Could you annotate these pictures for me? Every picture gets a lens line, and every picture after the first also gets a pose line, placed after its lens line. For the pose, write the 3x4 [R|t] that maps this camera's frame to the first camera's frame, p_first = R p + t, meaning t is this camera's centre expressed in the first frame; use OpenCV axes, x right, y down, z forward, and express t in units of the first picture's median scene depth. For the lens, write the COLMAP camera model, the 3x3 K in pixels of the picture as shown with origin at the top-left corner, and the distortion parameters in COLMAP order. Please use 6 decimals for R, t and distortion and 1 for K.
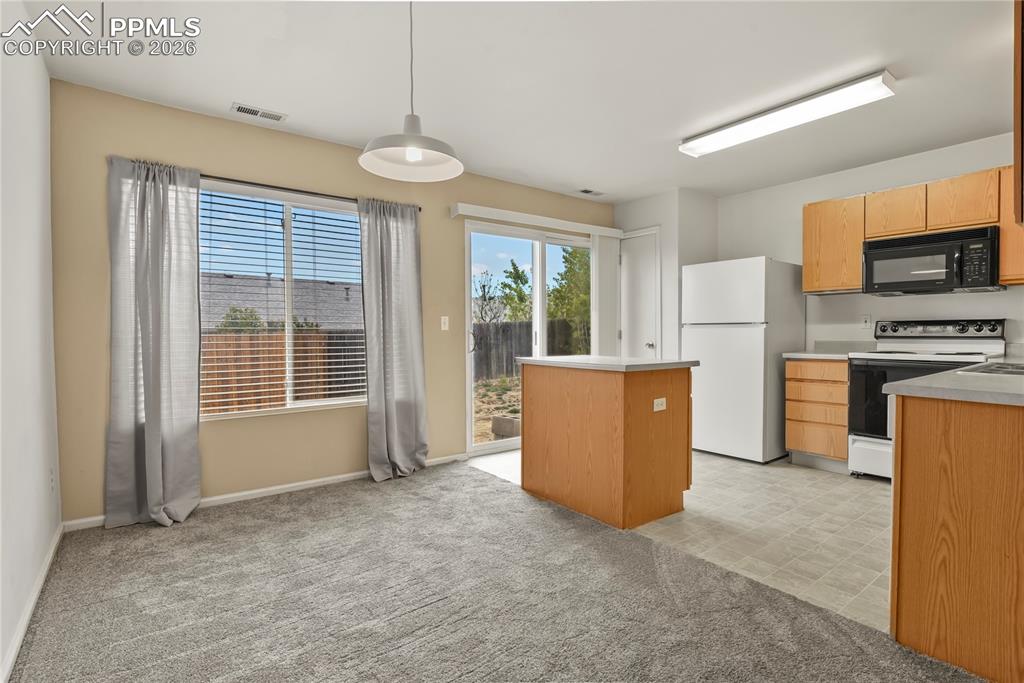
lens RADIAL K [[496.5, 0, 512.5], [0, 496.5, 341.2], [0, 0, 1]] dist [-0.005584, -0.006722]
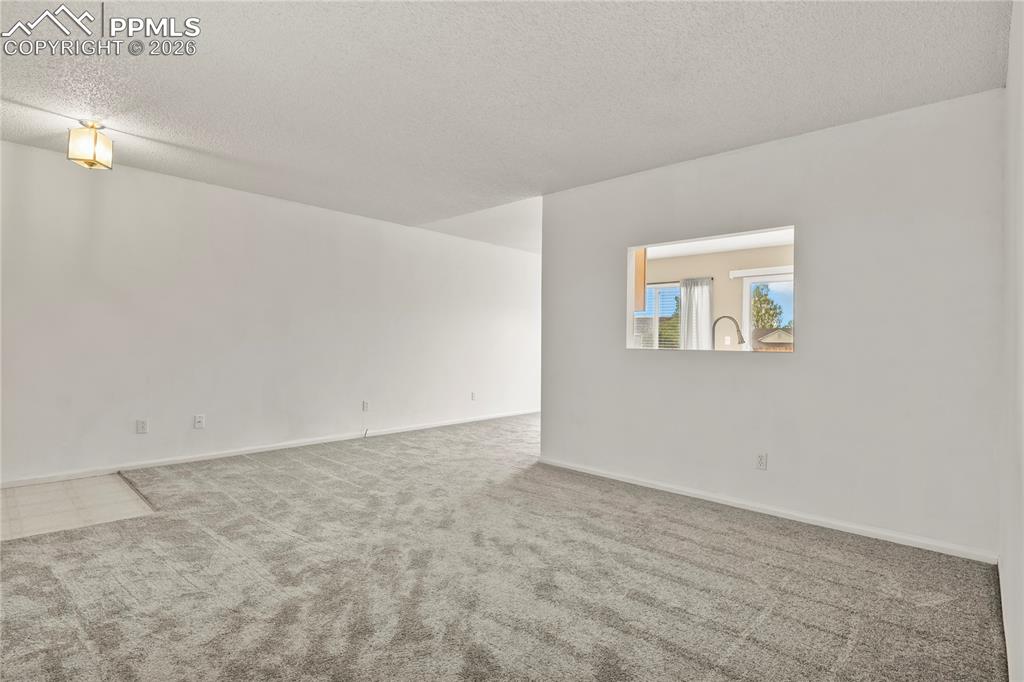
lens RADIAL K [[496.5, 0, 521.7], [0, 496.5, 340.7], [0, 0, 1]] dist [-0.005584, -0.006722]
pose [[0.185517, 0.003650, -0.982634, 1.674630], [-0.032740, 0.999461, -0.002468, -0.009526], [0.982095, 0.032630, 0.185536, -0.019981]]
